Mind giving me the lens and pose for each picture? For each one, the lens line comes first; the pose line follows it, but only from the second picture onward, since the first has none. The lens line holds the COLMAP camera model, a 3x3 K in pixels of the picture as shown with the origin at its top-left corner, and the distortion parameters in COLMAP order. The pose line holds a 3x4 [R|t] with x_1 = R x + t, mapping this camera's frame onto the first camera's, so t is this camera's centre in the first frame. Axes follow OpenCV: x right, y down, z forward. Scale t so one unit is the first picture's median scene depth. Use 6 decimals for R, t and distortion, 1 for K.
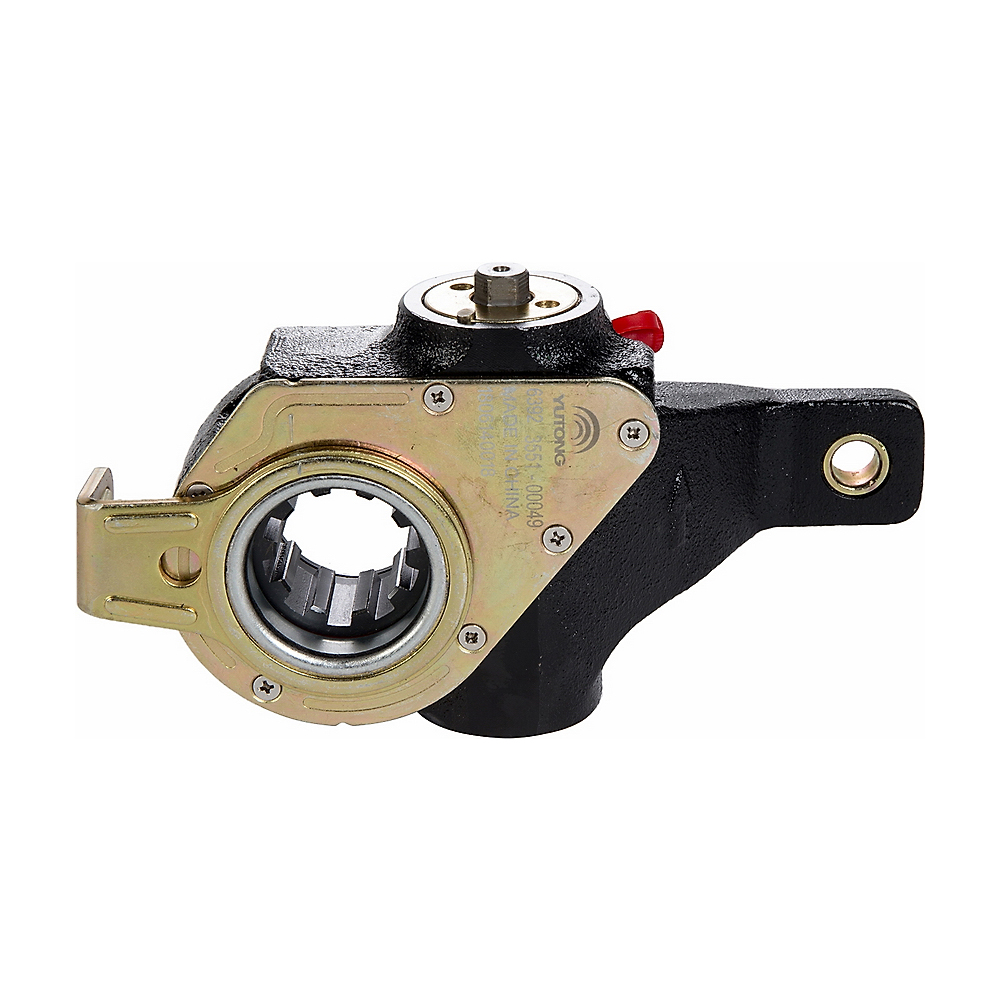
lens RADIAL K [[2047.2, 0, 504.0], [0, 2047.2, 497.2], [0, 0, 1]] dist [0.192434, 0.000000]
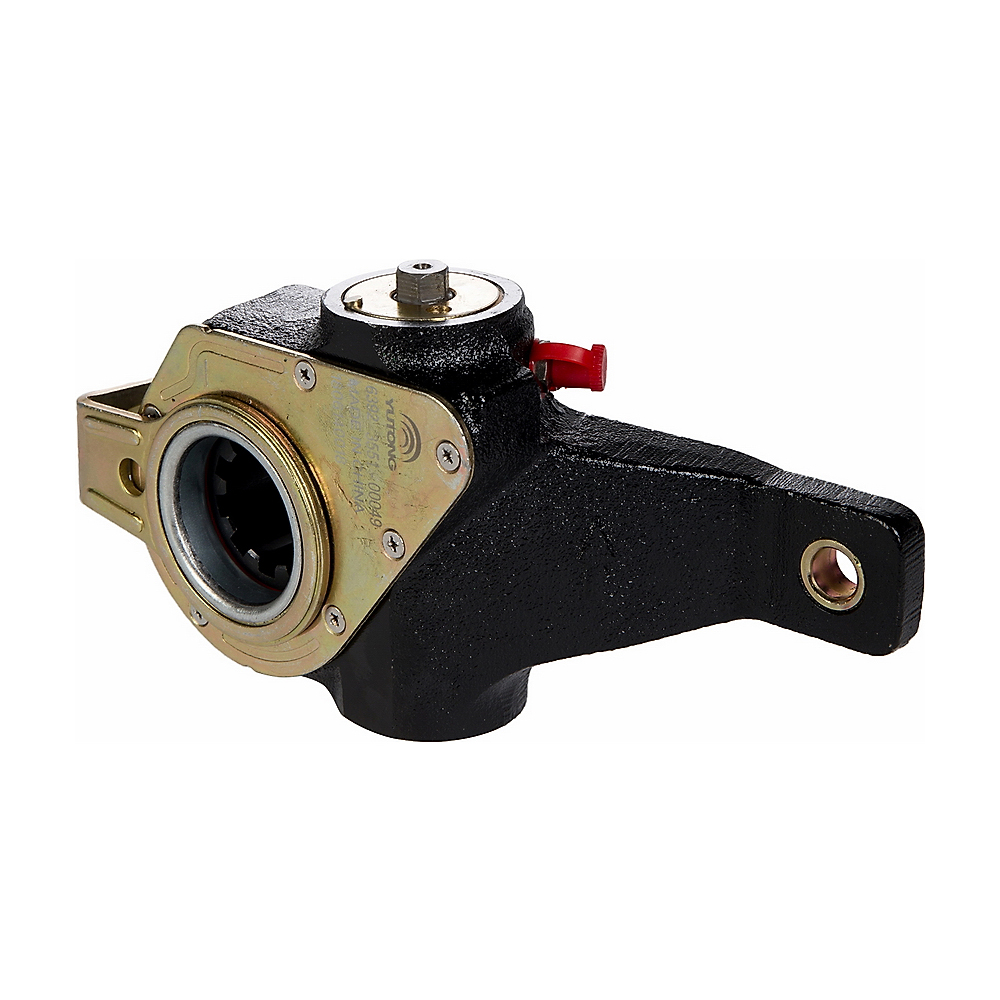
lens RADIAL K [[2047.2, 0, 498.7], [0, 2047.2, 499.0], [0, 0, 1]] dist [0.192434, 0.000000]
pose [[0.770199, 0.253834, -0.585117, 0.645863], [-0.249109, 0.964247, 0.090401, -0.103792], [0.587144, 0.076131, 0.805894, 0.237286]]
